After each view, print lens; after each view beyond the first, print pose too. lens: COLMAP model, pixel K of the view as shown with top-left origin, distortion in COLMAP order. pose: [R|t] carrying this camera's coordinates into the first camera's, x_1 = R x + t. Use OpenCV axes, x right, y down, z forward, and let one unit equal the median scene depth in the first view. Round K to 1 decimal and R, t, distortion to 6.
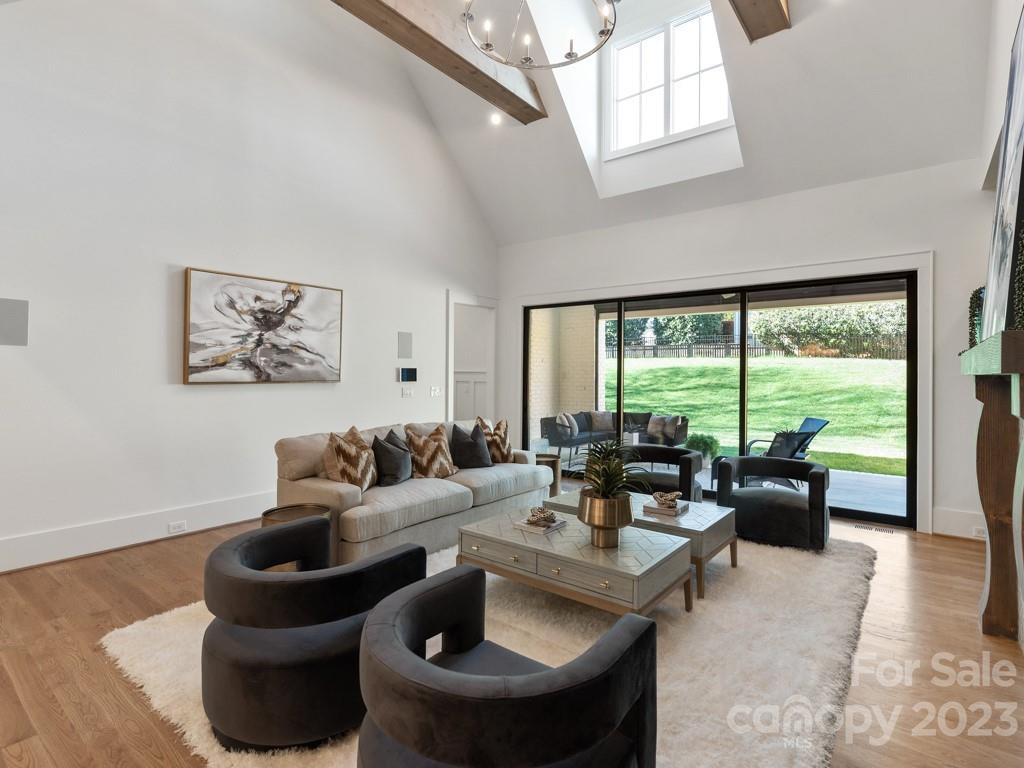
lens RADIAL K [[516.1, 0, 509.1], [0, 516.1, 370.2], [0, 0, 1]] dist [0.001913, 0.002252]
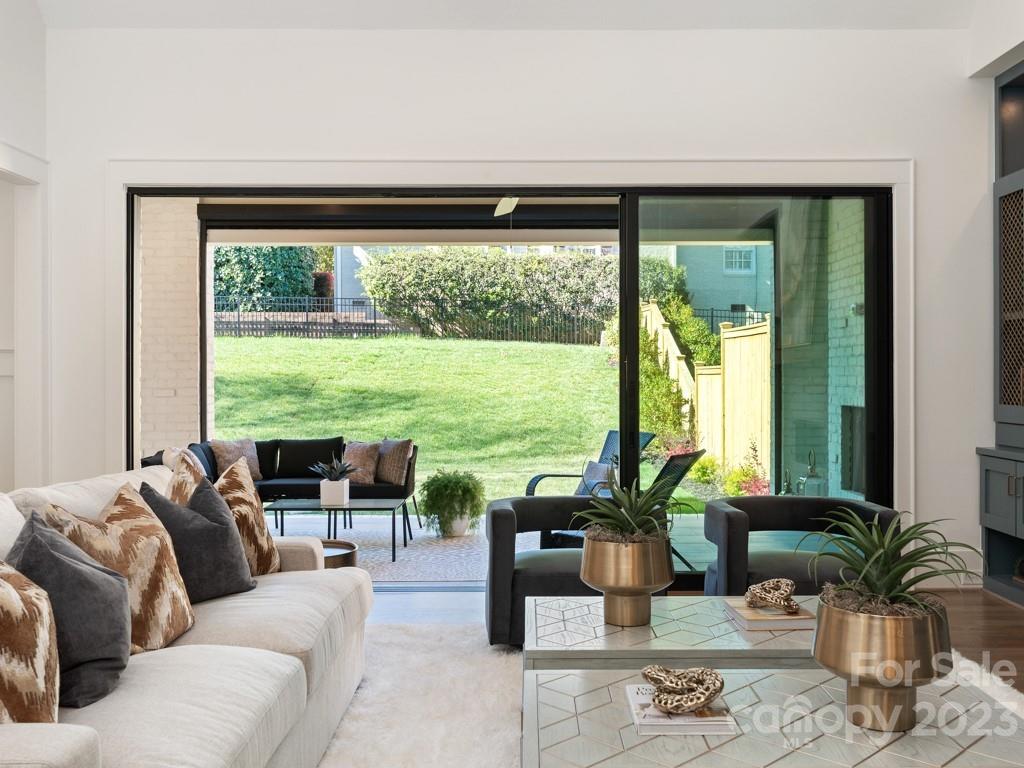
lens RADIAL K [[954.7, 0, 518.8], [0, 954.7, 382.7], [0, 0, 1]] dist [0.059325, 0.000000]
pose [[0.782477, -0.013904, 0.622524, -0.297524], [0.002784, 0.999819, 0.018832, 0.023623], [-0.622673, -0.013002, 0.782374, 0.316128]]
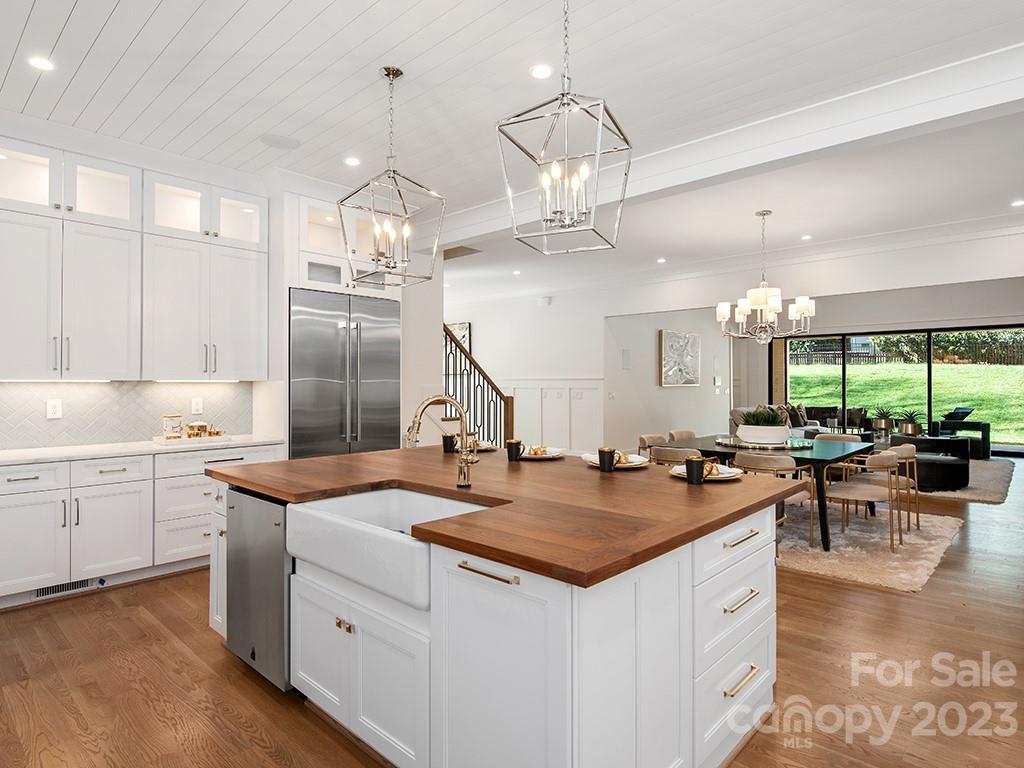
lens RADIAL K [[574.4, 0, 504.2], [0, 574.4, 377.1], [0, 0, 1]] dist [-0.005692, -0.001558]
pose [[0.996737, -0.011742, -0.079854, -0.922879], [0.011341, 0.999921, -0.005472, -0.001746], [0.079912, 0.004549, 0.996792, -1.167595]]
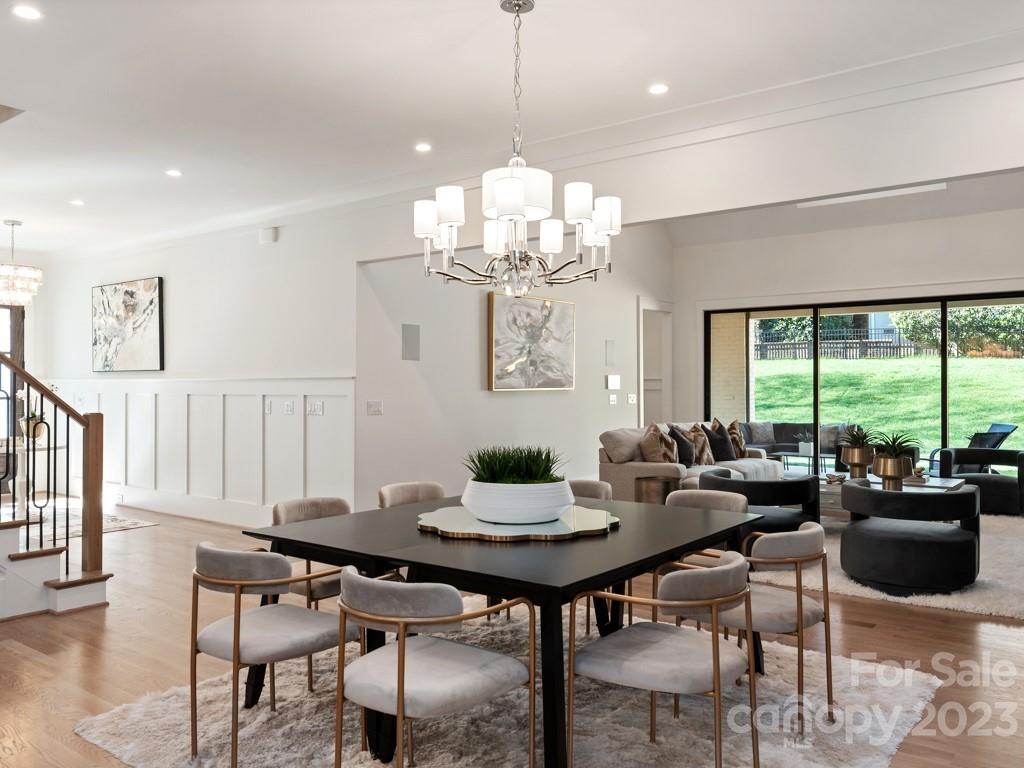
lens RADIAL K [[800.3, 0, 512.6], [0, 800.3, 375.9], [0, 0, 1]] dist [0.000880, 0.010602]
pose [[0.999676, -0.011745, 0.022572, -0.532733], [0.011889, 0.999910, -0.006287, 0.005219], [-0.022496, 0.006554, 0.999725, -0.712015]]
